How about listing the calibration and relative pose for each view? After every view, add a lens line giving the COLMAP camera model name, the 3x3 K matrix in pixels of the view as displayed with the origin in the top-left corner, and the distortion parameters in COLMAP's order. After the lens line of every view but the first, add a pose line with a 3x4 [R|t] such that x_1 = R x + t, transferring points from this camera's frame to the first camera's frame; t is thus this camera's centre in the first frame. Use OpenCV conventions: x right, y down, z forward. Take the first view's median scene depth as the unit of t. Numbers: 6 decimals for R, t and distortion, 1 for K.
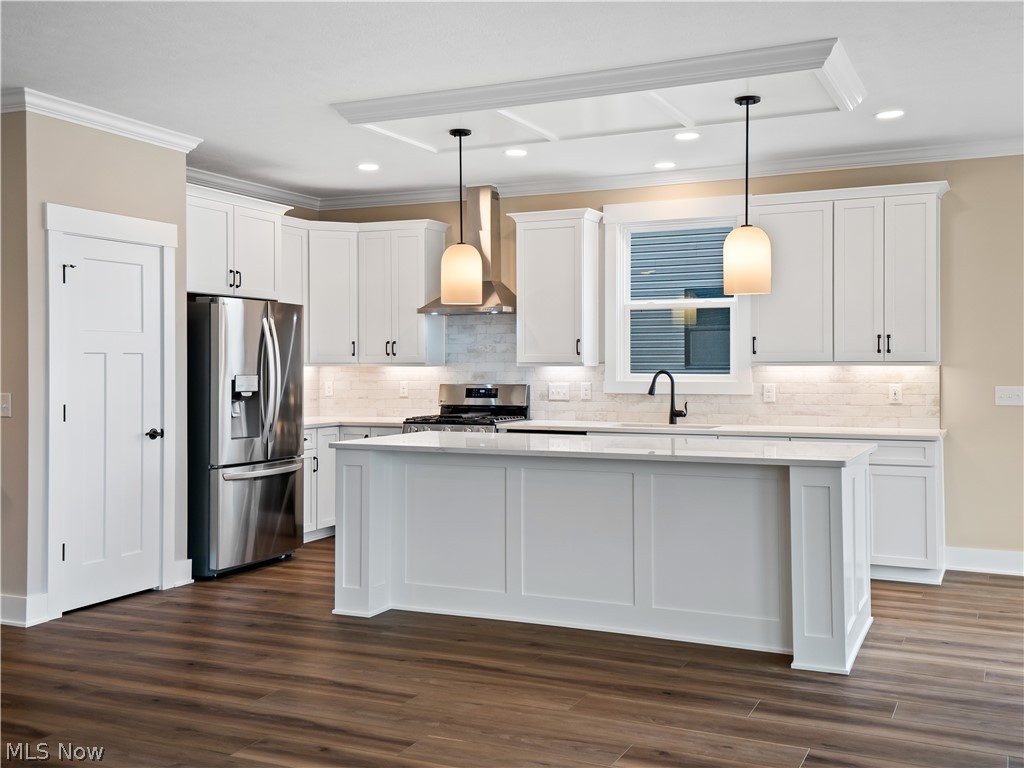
lens RADIAL K [[1055.2, 0, 508.0], [0, 1055.2, 376.9], [0, 0, 1]] dist [0.011701, 0.000000]
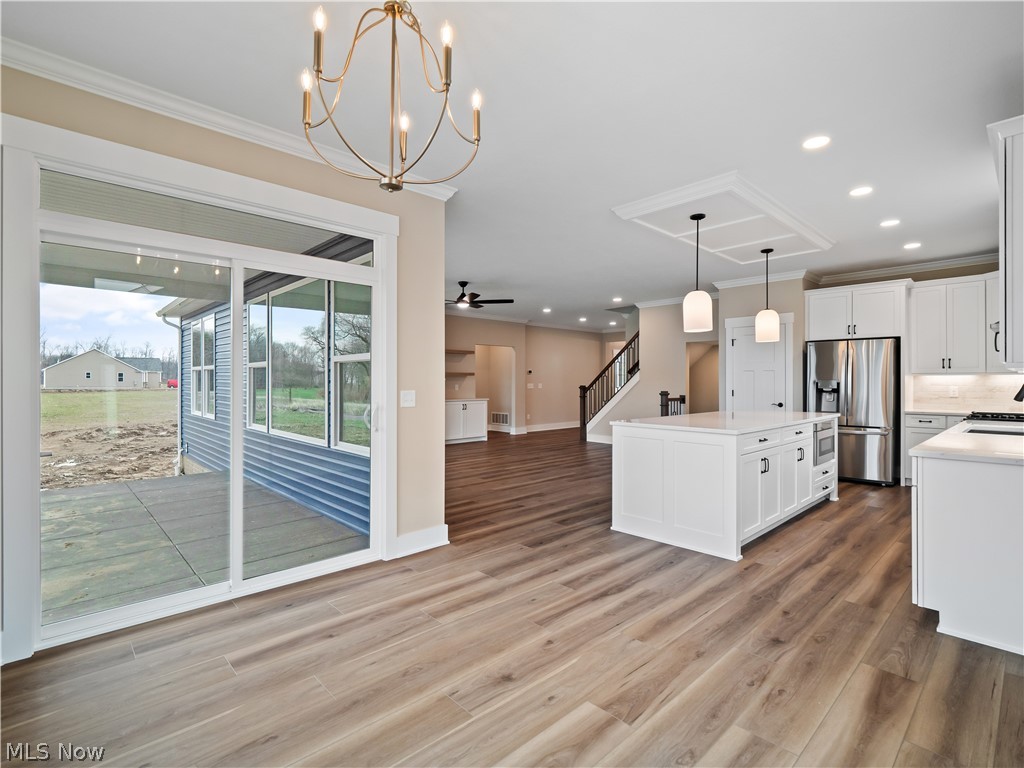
lens RADIAL K [[504.5, 0, 515.9], [0, 504.5, 390.6], [0, 0, 1]] dist [-0.002848, -0.005206]
pose [[-0.372714, 0.023910, -0.927638, 0.907121], [-0.007188, 0.999564, 0.028652, -0.003037], [0.927918, 0.017347, -0.372380, 0.855661]]
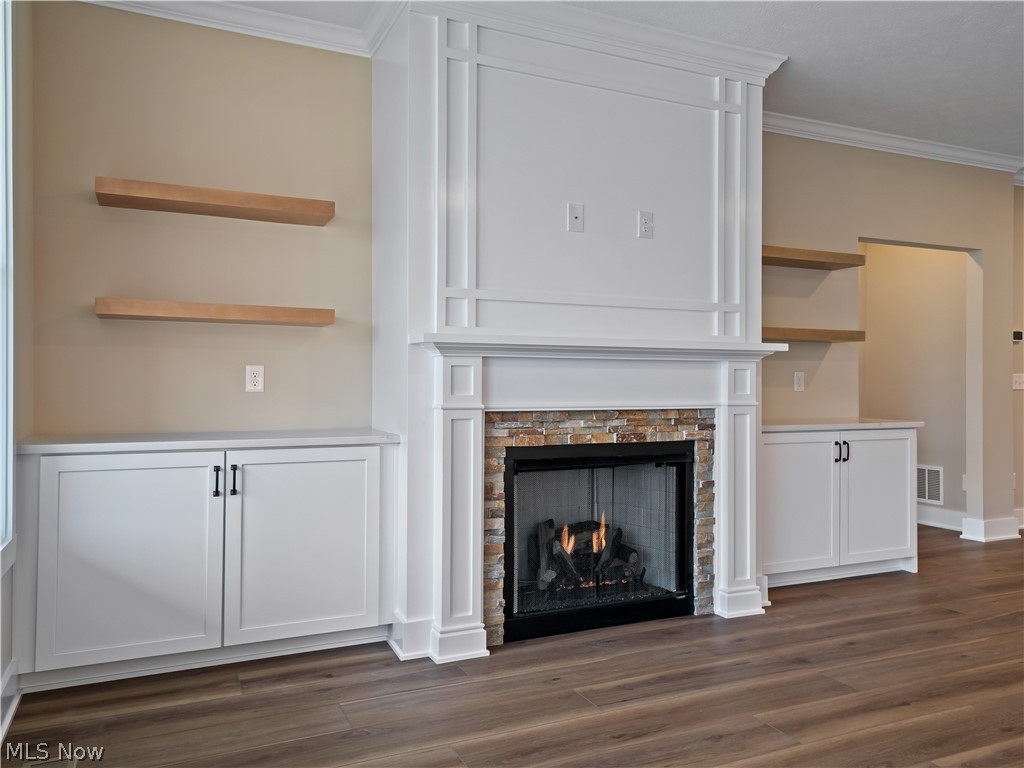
lens RADIAL K [[782.3, 0, 522.3], [0, 782.3, 384.3], [0, 0, 1]] dist [0.024992, -0.001371]
pose [[-0.647688, 0.004261, -0.761894, 0.186918], [-0.001503, 0.999975, 0.006870, 0.032477], [0.761904, 0.005595, -0.647665, 0.339975]]
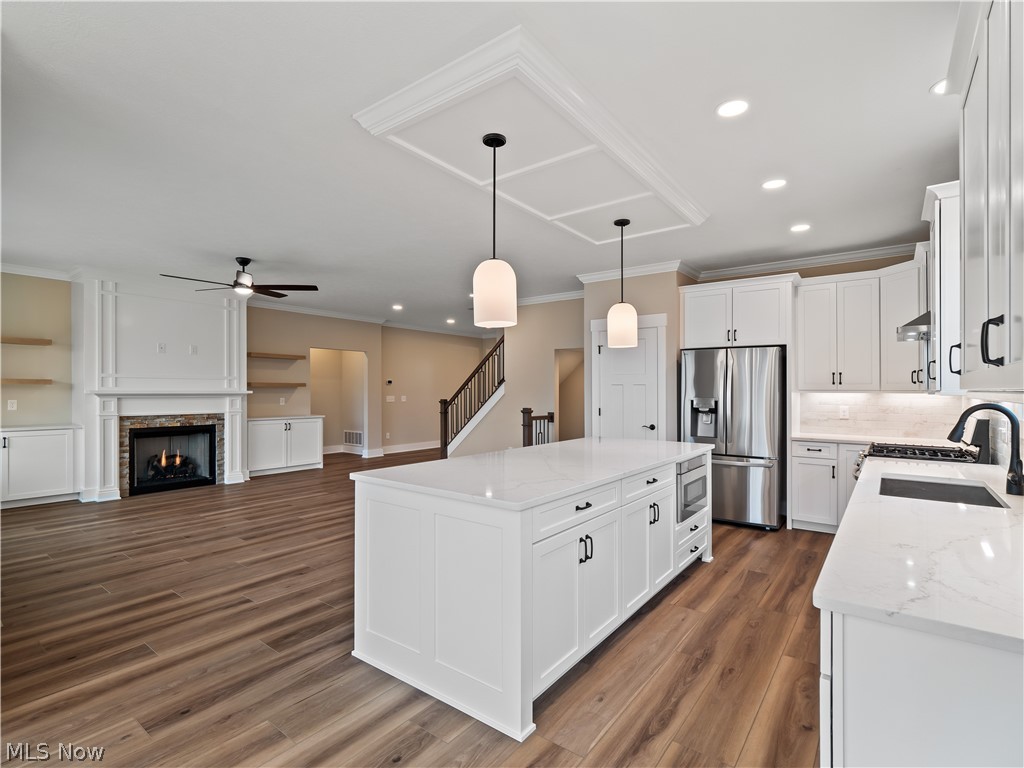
lens RADIAL K [[504.5, 0, 523.3], [0, 504.5, 397.0], [0, 0, 1]] dist [-0.002848, -0.005206]
pose [[-0.204066, 0.020246, -0.978748, 0.592212], [-0.013128, 0.999640, 0.023415, -0.015881], [0.978869, 0.017627, -0.203726, 0.938632]]
